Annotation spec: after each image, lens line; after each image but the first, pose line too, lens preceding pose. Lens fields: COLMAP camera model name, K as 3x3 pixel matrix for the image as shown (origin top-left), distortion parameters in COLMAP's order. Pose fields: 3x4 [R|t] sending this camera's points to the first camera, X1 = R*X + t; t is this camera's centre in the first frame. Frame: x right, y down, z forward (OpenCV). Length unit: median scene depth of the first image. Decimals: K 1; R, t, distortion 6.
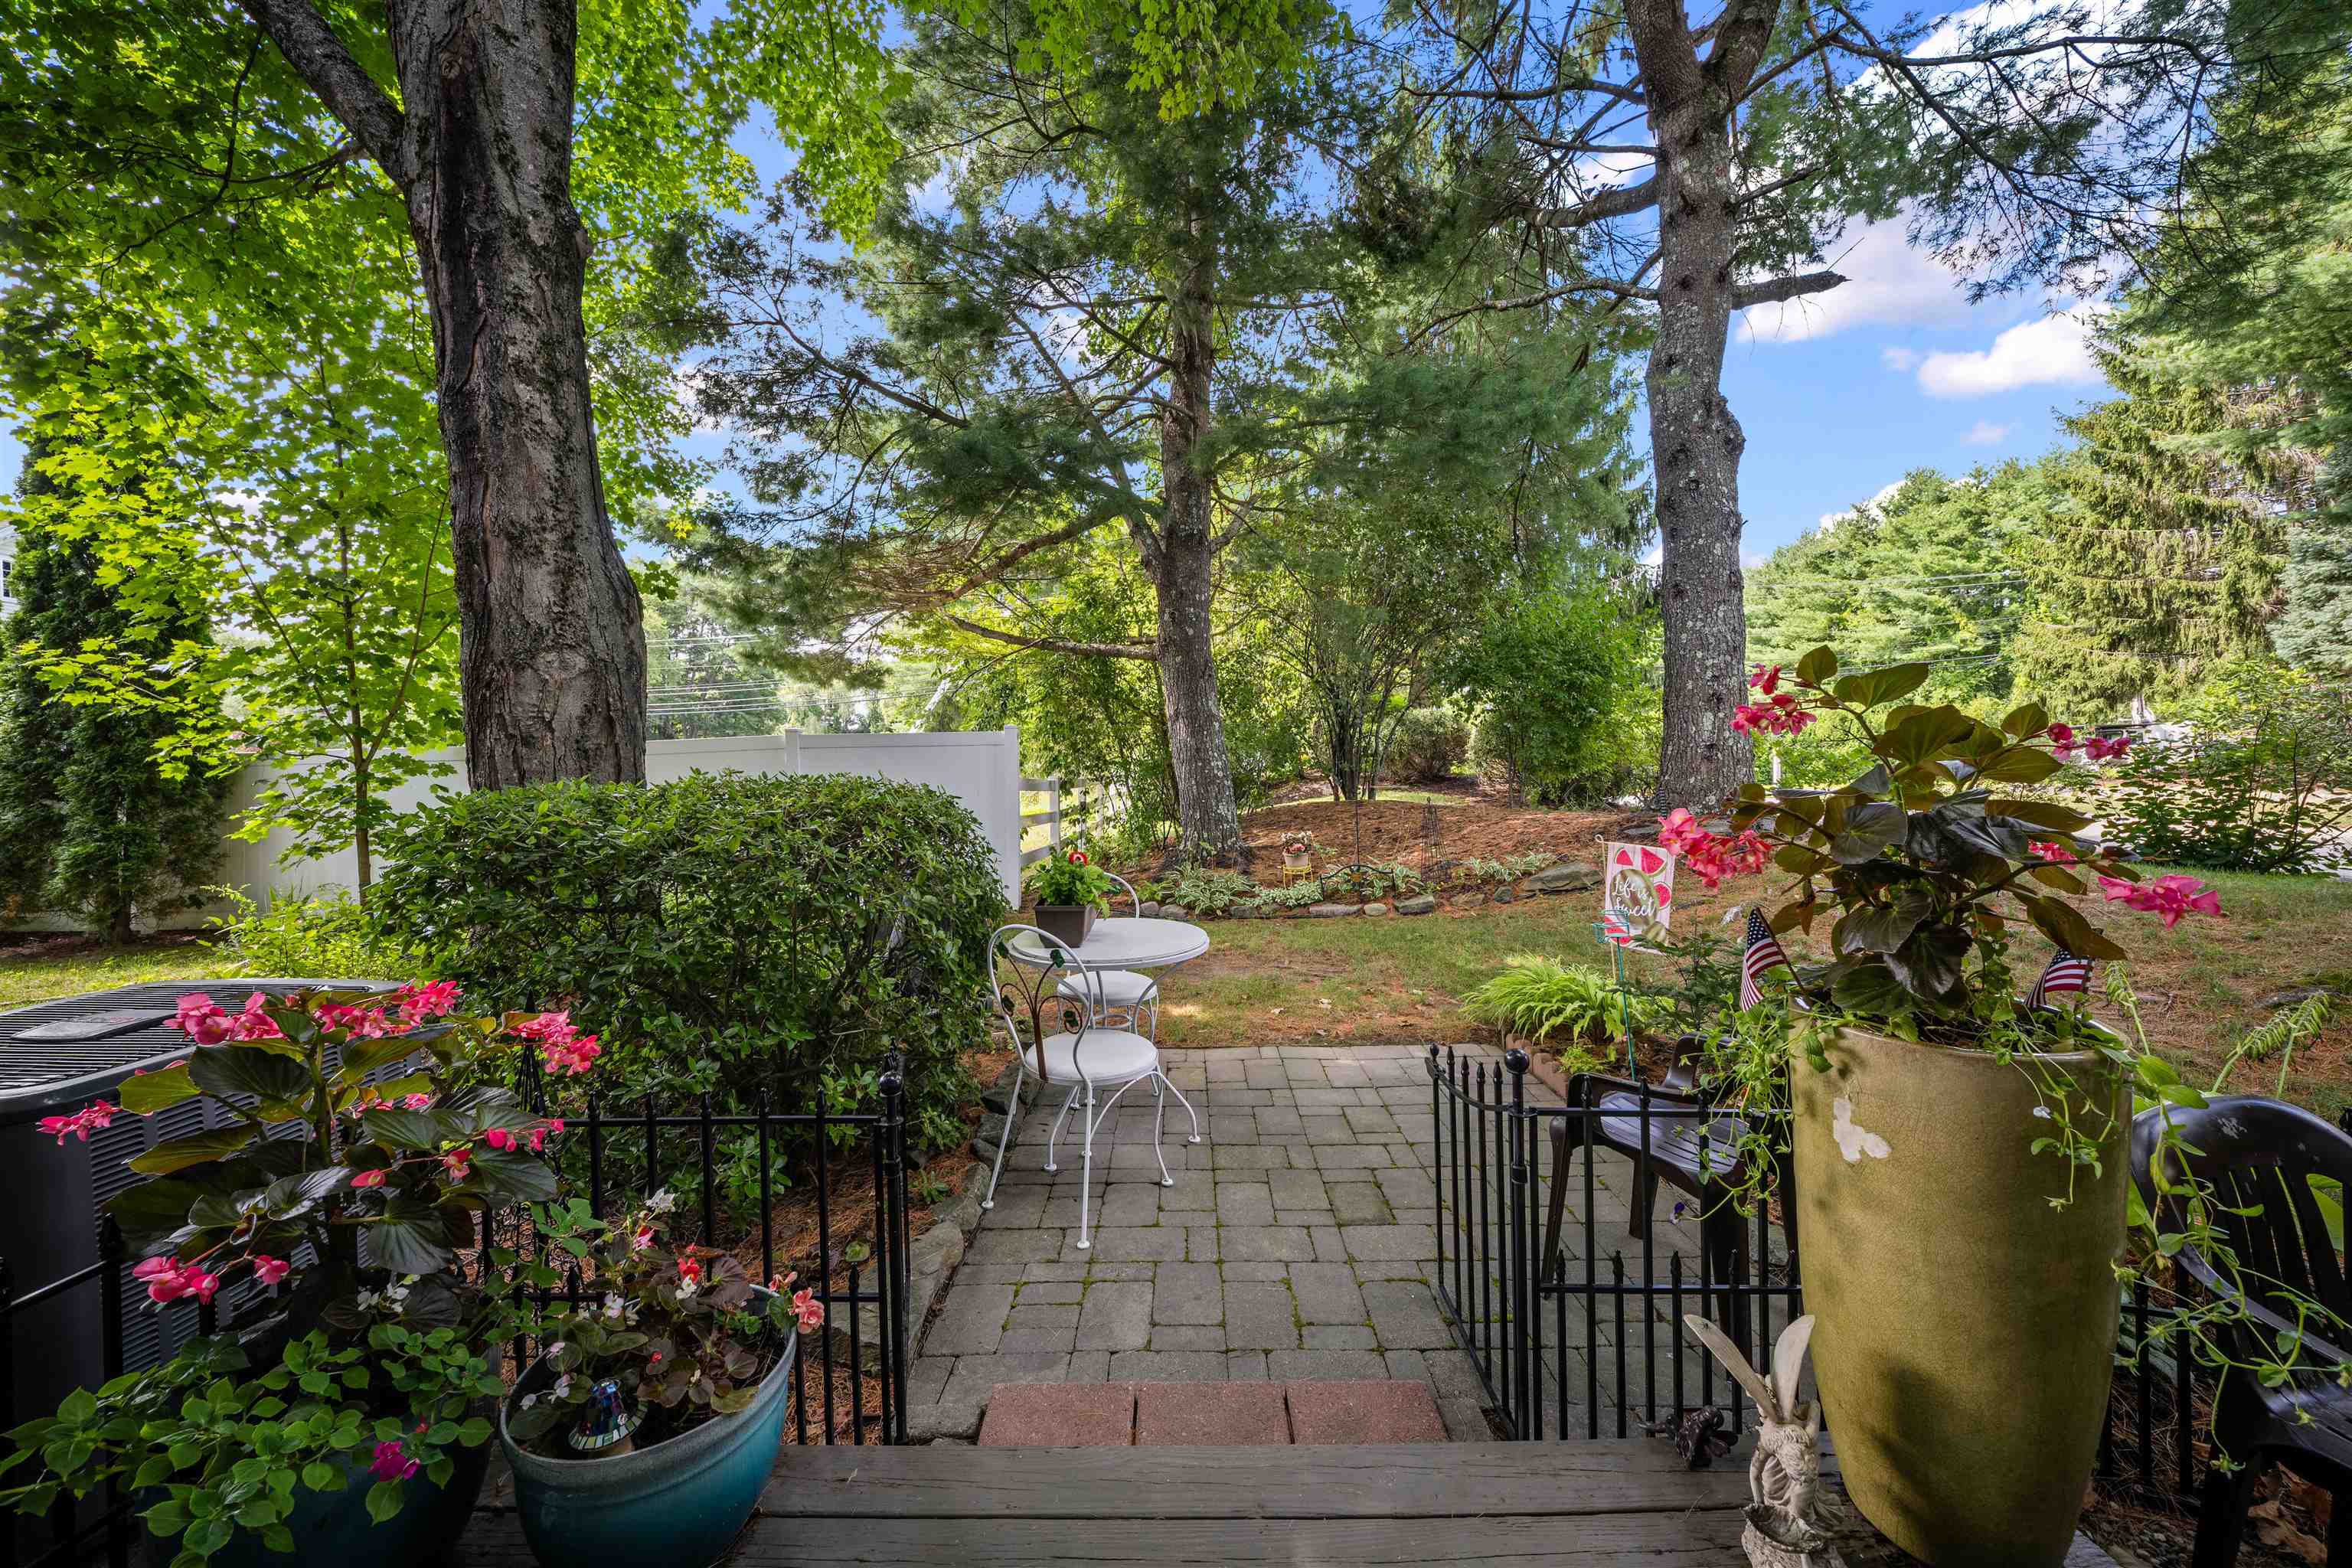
lens RADIAL K [[817.2, 0, 1180.7], [0, 817.2, 784.5], [0, 0, 1]] dist [0.000482, -0.004149]
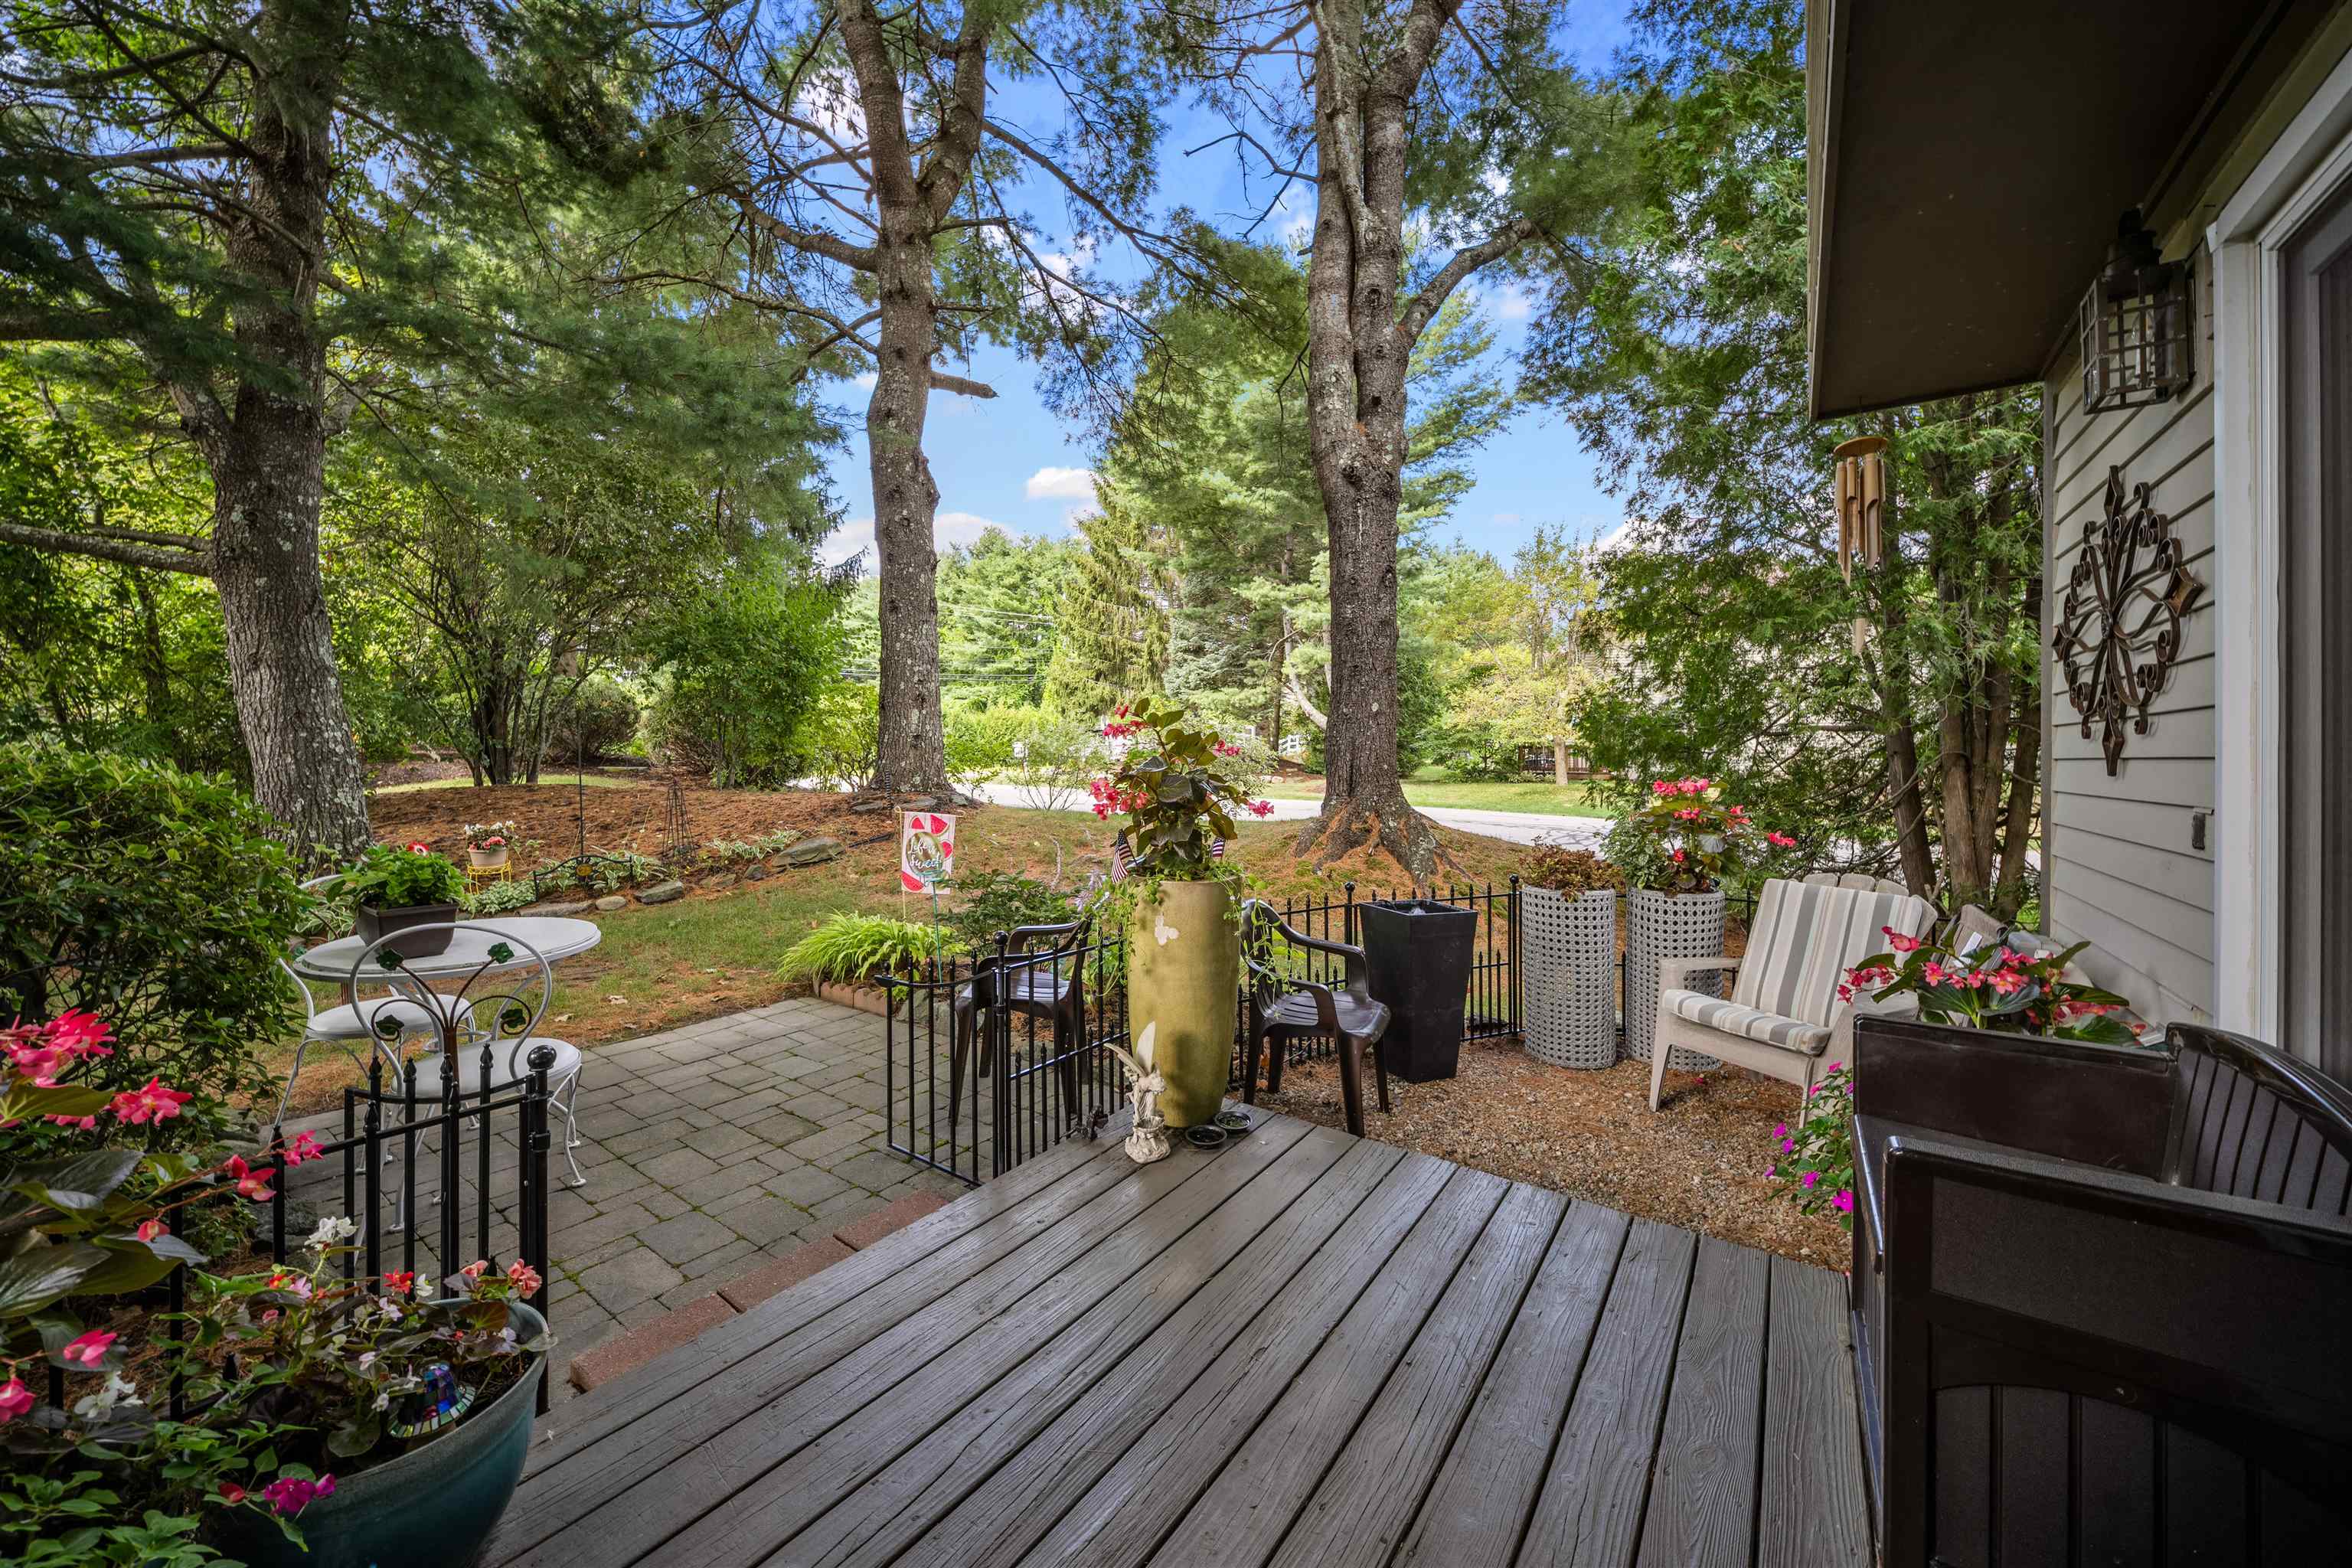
lens RADIAL K [[884.1, 0, 1148.4], [0, 884.1, 753.1], [0, 0, 1]] dist [0.001378, -0.005056]
pose [[0.585899, 0.019316, 0.810154, -0.193001], [-0.005258, 0.999785, -0.020035, 0.002466], [-0.810367, 0.007479, 0.585875, -0.056987]]
